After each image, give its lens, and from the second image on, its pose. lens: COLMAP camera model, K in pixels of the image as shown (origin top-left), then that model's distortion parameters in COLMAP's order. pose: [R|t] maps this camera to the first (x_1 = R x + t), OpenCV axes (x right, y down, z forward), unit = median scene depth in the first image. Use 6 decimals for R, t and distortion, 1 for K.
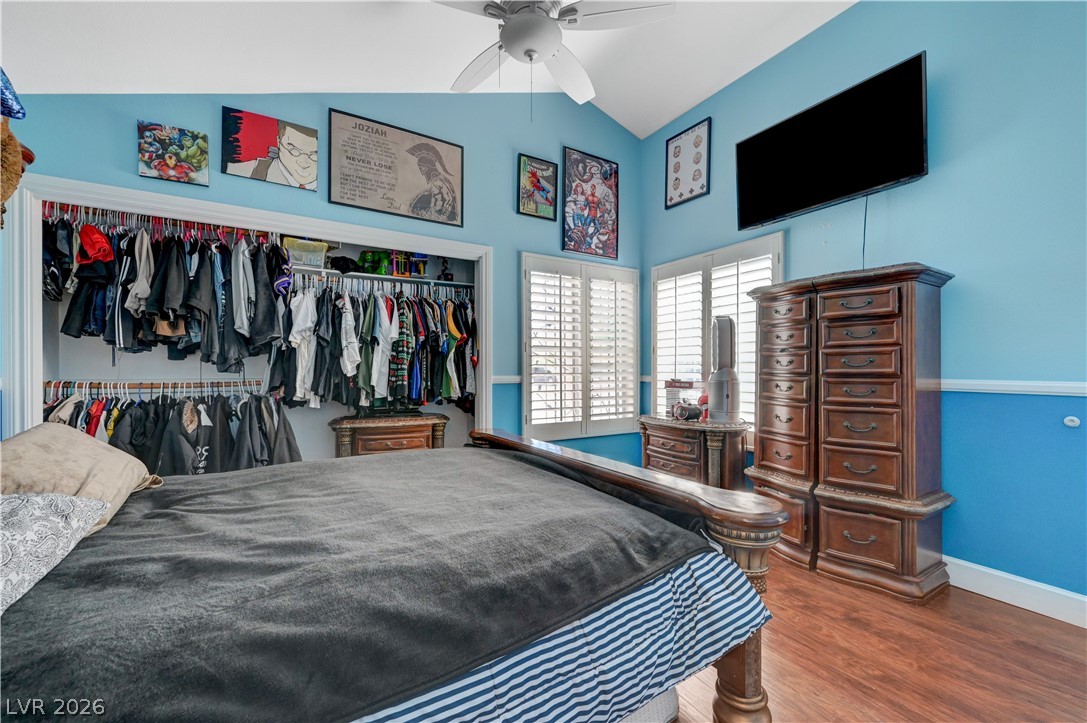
lens RADIAL K [[432.0, 0, 549.1], [0, 432.0, 369.3], [0, 0, 1]] dist [0.000336, -0.000209]
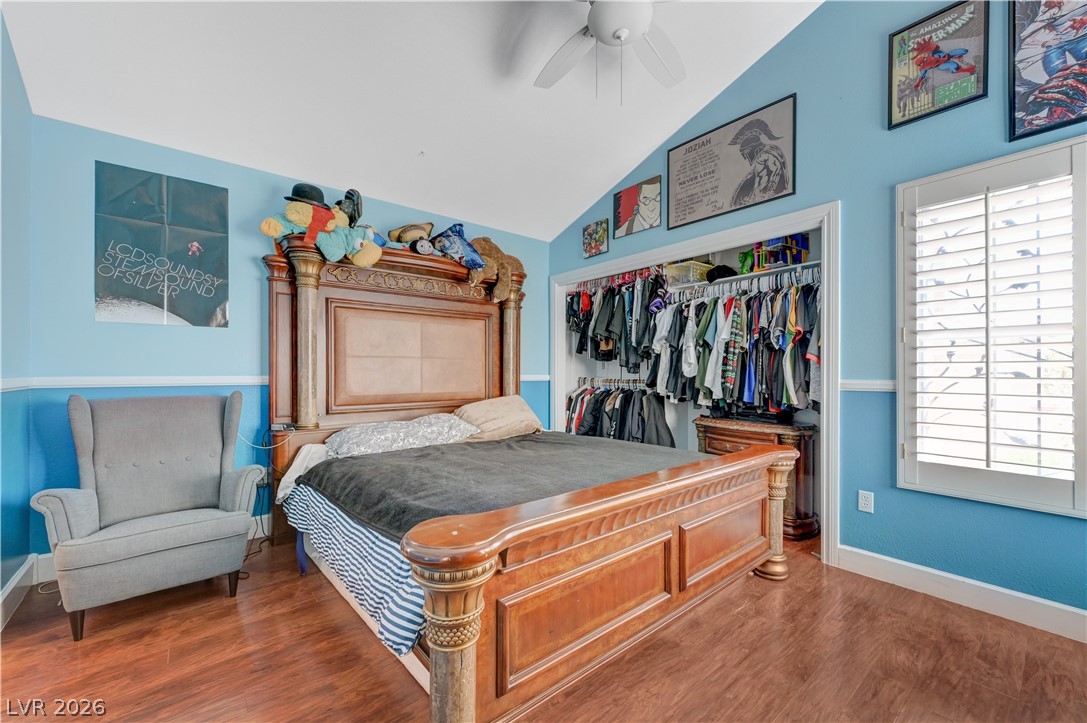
lens RADIAL K [[432.0, 0, 549.1], [0, 432.0, 369.3], [0, 0, 1]] dist [0.000336, -0.000209]
pose [[0.148820, -0.005683, -0.988848, 0.591705], [0.000576, 0.999984, -0.005660, 0.002282], [0.988864, 0.000272, 0.148821, 0.484588]]
